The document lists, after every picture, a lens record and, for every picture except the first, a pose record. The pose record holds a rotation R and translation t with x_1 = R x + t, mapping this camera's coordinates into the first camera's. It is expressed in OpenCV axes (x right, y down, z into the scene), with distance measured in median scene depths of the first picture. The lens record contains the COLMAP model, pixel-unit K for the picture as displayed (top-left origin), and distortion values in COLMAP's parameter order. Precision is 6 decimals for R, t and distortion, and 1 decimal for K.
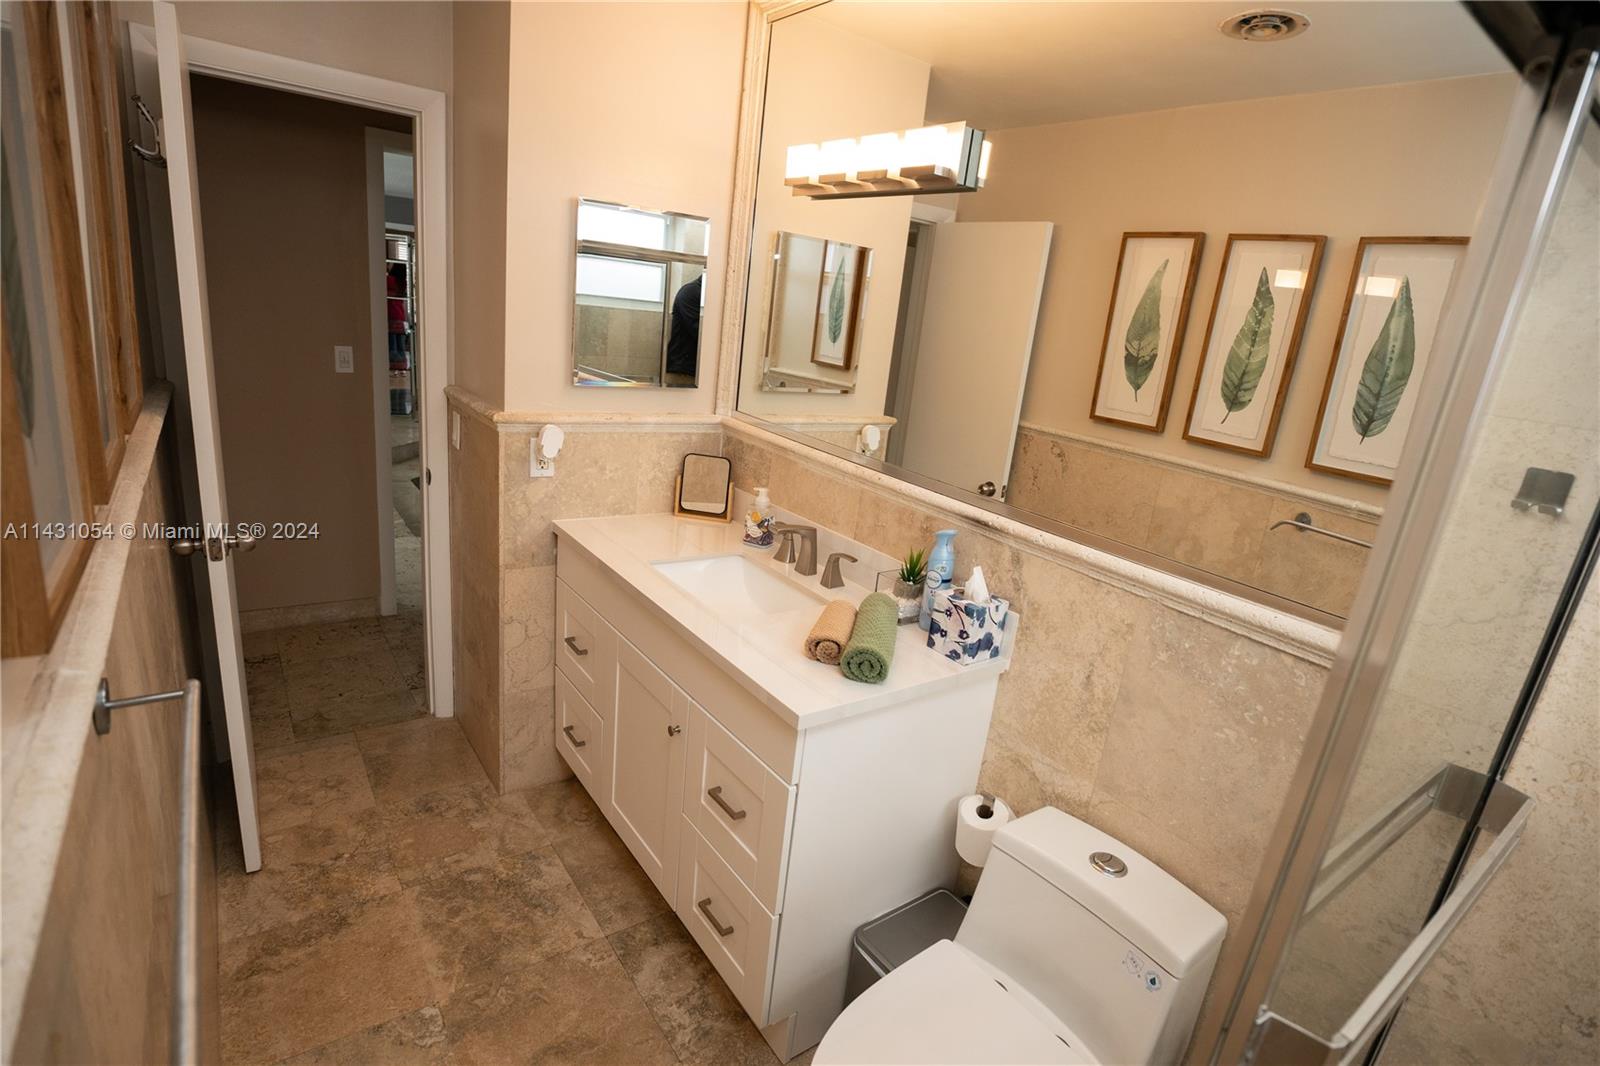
lens RADIAL K [[774.6, 0, 800.9], [0, 774.6, 542.1], [0, 0, 1]] dist [-0.039483, 0.002793]
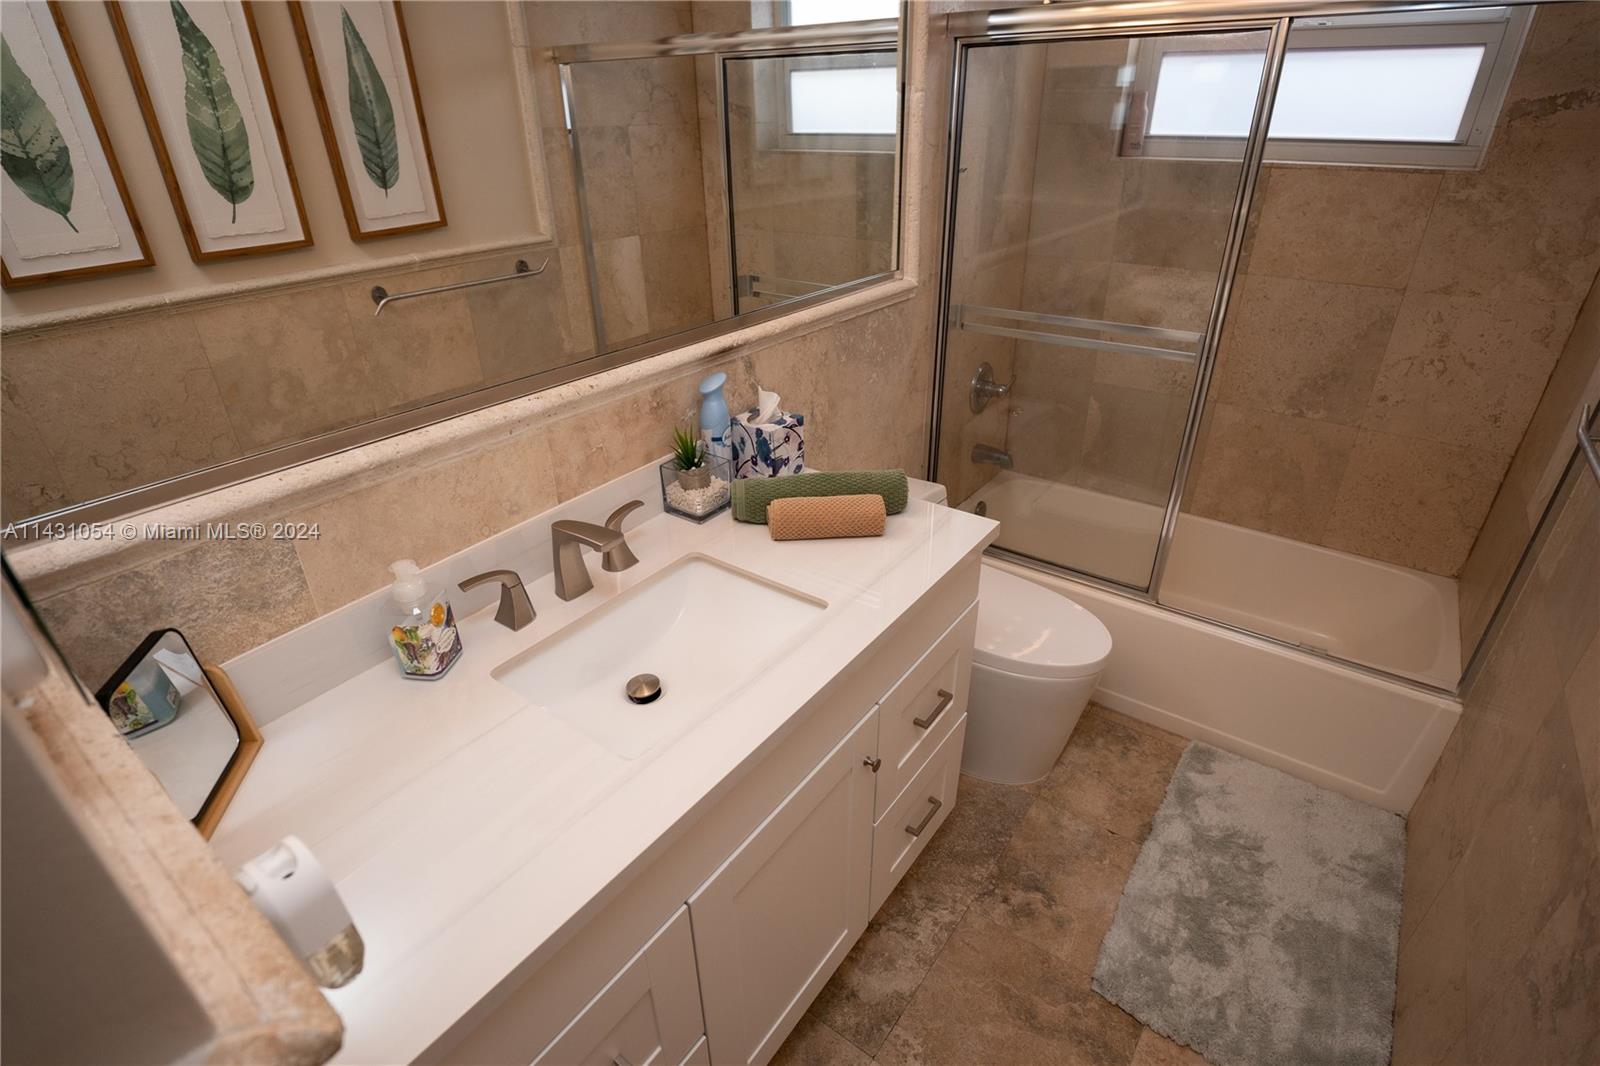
lens RADIAL K [[774.6, 0, 807.1], [0, 774.6, 535.0], [0, 0, 1]] dist [-0.039483, 0.002793]
pose [[-0.296867, -0.555159, 0.776961, -0.443324], [0.255523, 0.737788, 0.624801, -0.292225], [-0.920097, 0.384014, -0.077169, 0.767291]]
